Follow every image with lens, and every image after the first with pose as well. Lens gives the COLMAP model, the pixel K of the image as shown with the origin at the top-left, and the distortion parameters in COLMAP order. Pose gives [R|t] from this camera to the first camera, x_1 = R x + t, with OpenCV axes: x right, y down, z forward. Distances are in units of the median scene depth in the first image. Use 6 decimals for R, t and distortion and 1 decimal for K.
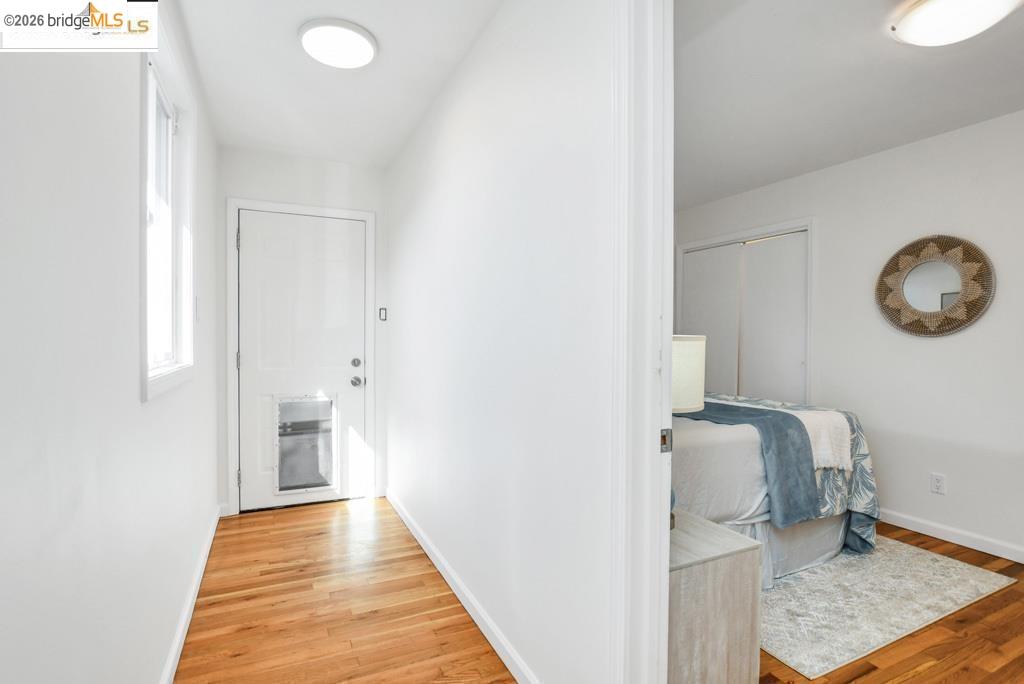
lens RADIAL K [[494.2, 0, 469.4], [0, 494.2, 345.9], [0, 0, 1]] dist [-0.025485, 0.000363]
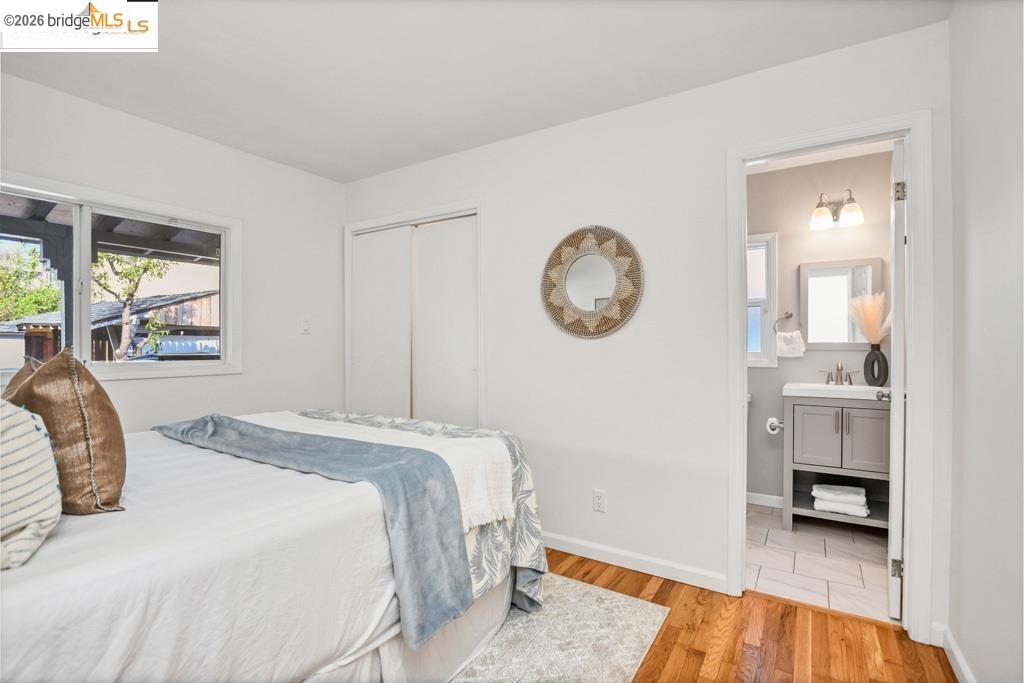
lens RADIAL K [[483.6, 0, 507.7], [0, 483.6, 342.7], [0, 0, 1]] dist [-0.027919, 0.003111]
pose [[0.822102, -0.001634, 0.569338, 0.353616], [0.011671, 0.999834, -0.013983, -0.000323], [-0.569220, 0.018141, 0.821985, 0.387530]]
